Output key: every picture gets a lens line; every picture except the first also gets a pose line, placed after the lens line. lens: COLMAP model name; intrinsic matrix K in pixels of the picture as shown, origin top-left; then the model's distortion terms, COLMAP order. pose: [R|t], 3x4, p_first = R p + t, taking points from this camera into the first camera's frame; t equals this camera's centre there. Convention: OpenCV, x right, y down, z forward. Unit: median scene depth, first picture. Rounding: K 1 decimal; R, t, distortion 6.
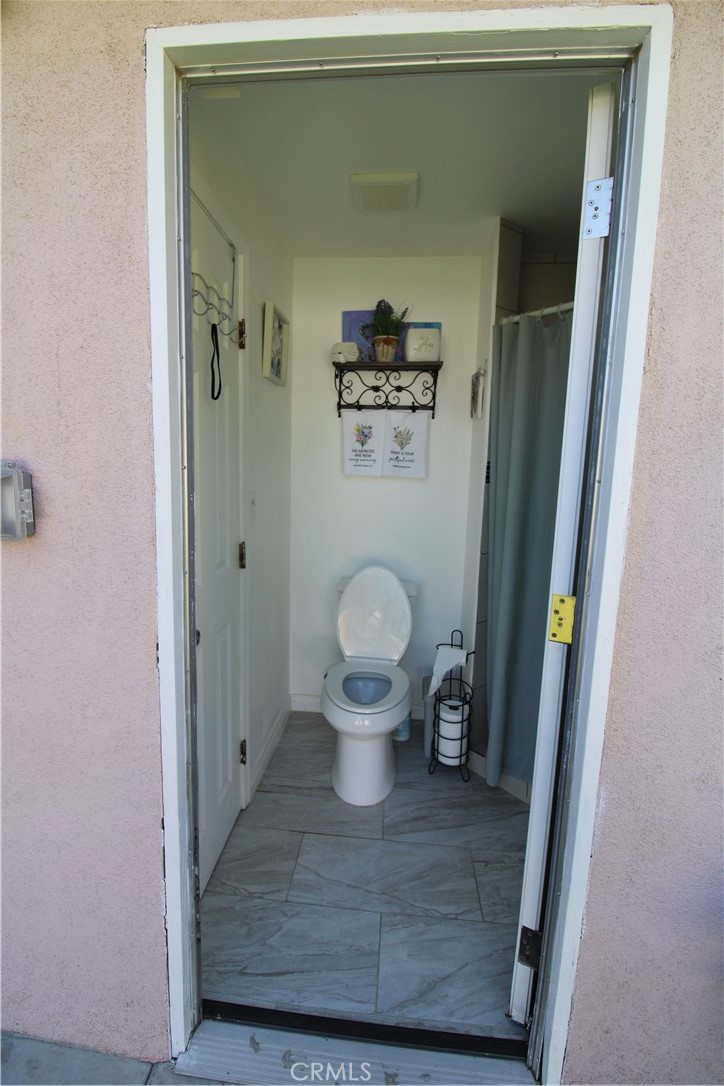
lens RADIAL K [[497.5, 0, 349.1], [0, 497.5, 531.5], [0, 0, 1]] dist [-0.003422, -0.011067]
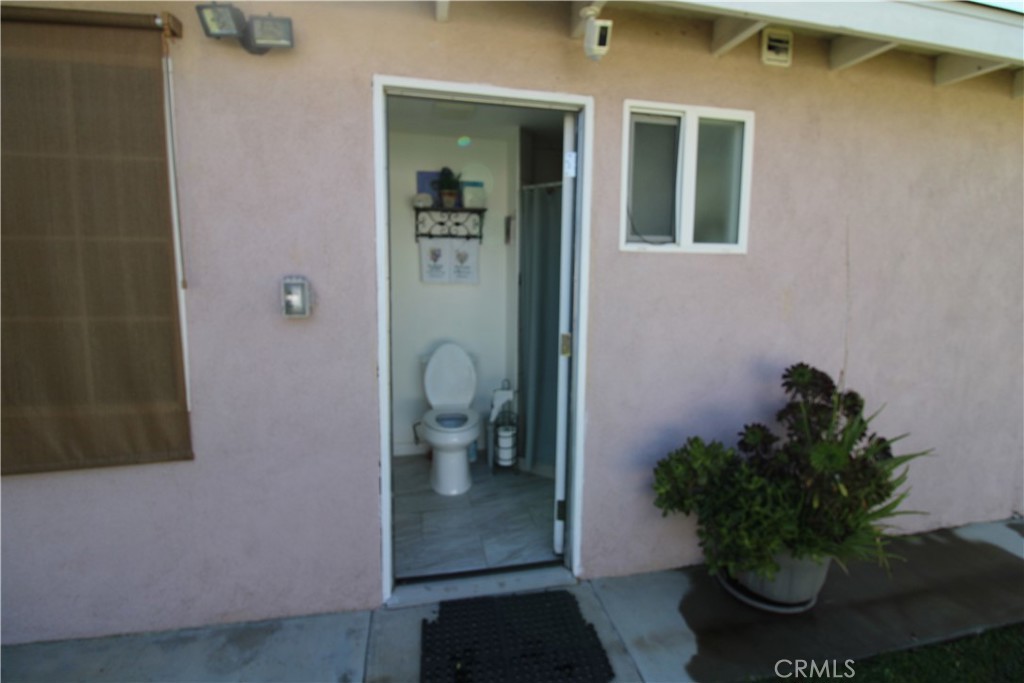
lens RADIAL K [[469.1, 0, 520.7], [0, 469.1, 327.6], [0, 0, 1]] dist [-0.003422, -0.011067]
pose [[0.950639, -0.049240, 0.306367, -0.183337], [0.055651, 0.998375, -0.012222, 0.055376], [-0.305268, 0.028669, 0.951835, -0.427466]]
